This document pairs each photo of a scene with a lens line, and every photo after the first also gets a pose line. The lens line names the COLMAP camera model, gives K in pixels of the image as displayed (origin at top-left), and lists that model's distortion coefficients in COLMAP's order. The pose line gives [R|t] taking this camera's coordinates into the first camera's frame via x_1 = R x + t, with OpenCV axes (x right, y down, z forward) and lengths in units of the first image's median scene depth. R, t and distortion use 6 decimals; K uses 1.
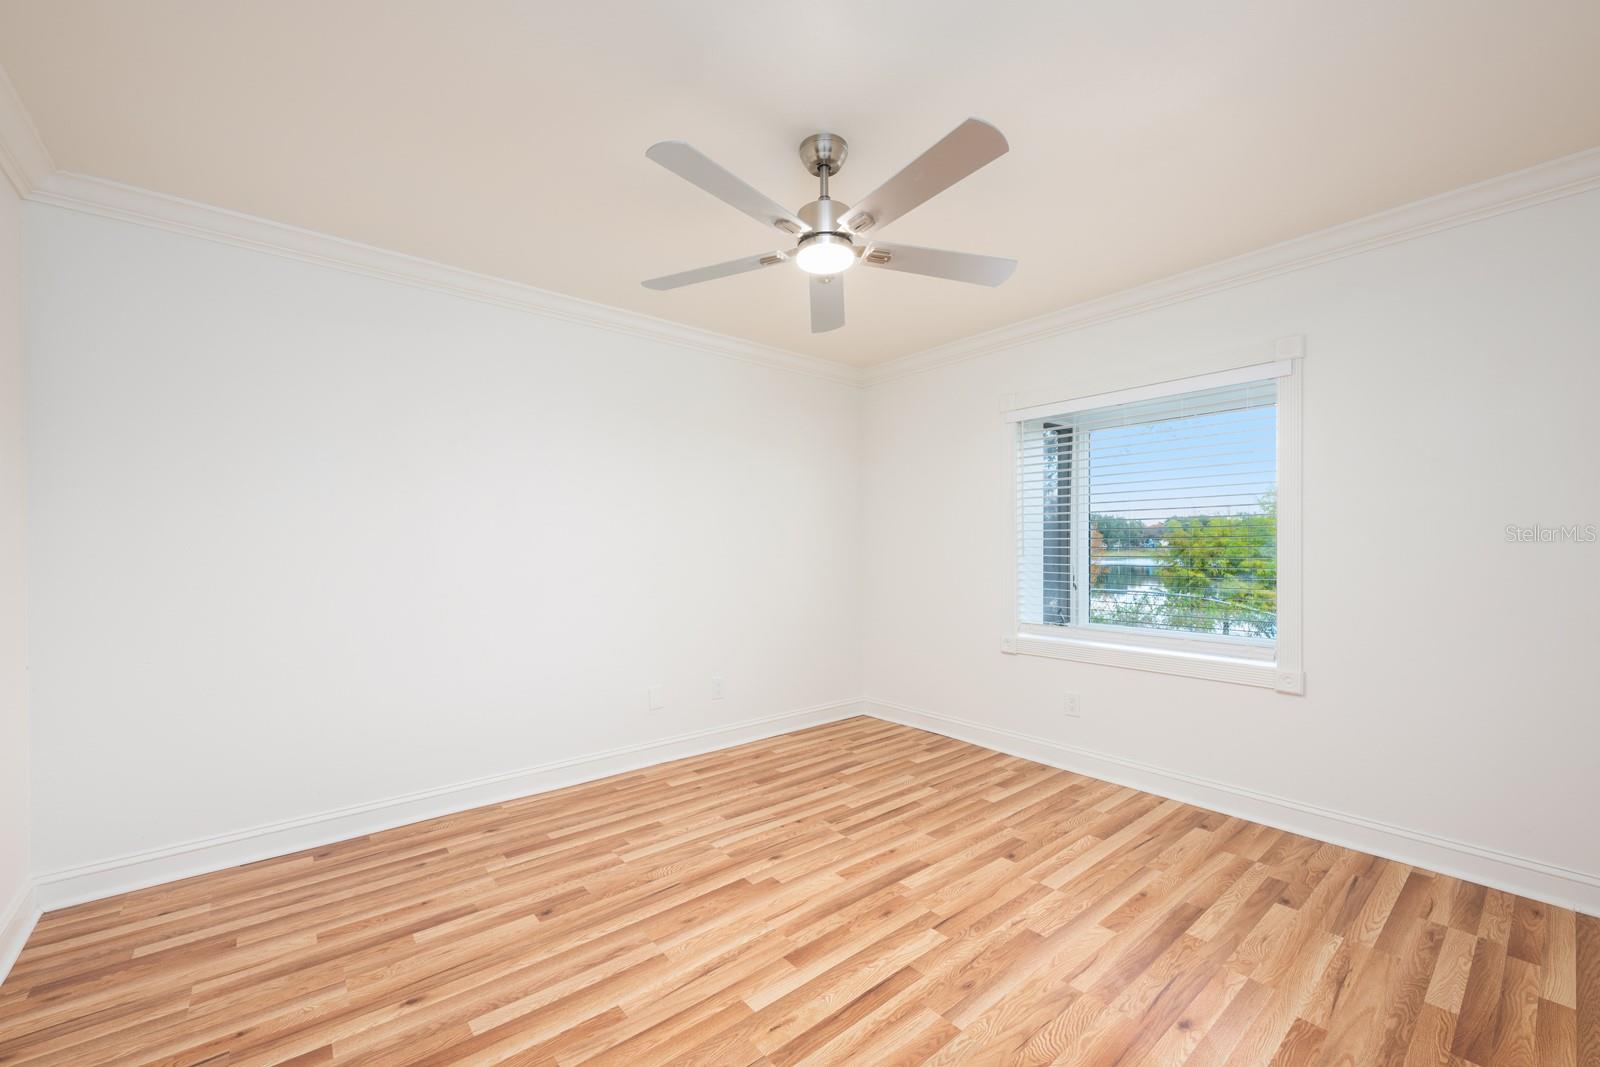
lens RADIAL K [[629.2, 0, 801.1], [0, 629.2, 535.0], [0, 0, 1]] dist [-0.001435, 0.000184]
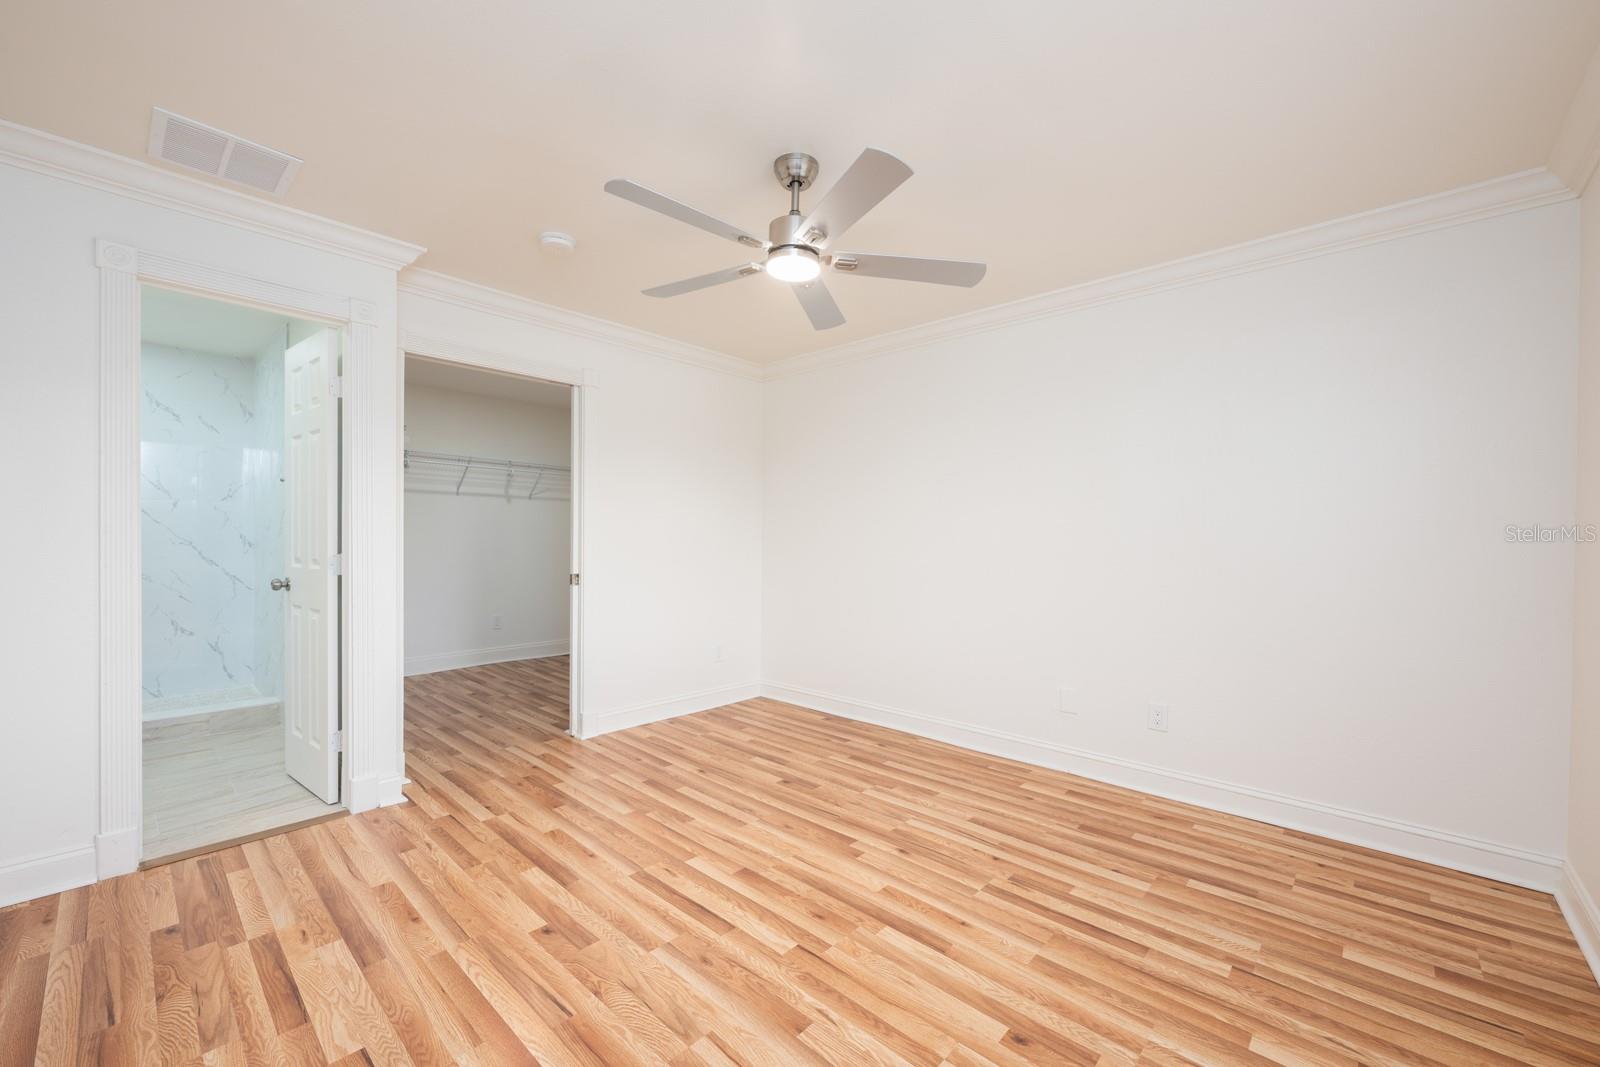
lens RADIAL K [[629.2, 0, 800.8], [0, 629.2, 536.4], [0, 0, 1]] dist [-0.001435, 0.000184]
pose [[0.145883, 0.003434, -0.989296, 0.885521], [0.012640, 0.999906, 0.005334, 0.012379], [0.989221, -0.013283, 0.145826, 0.687895]]
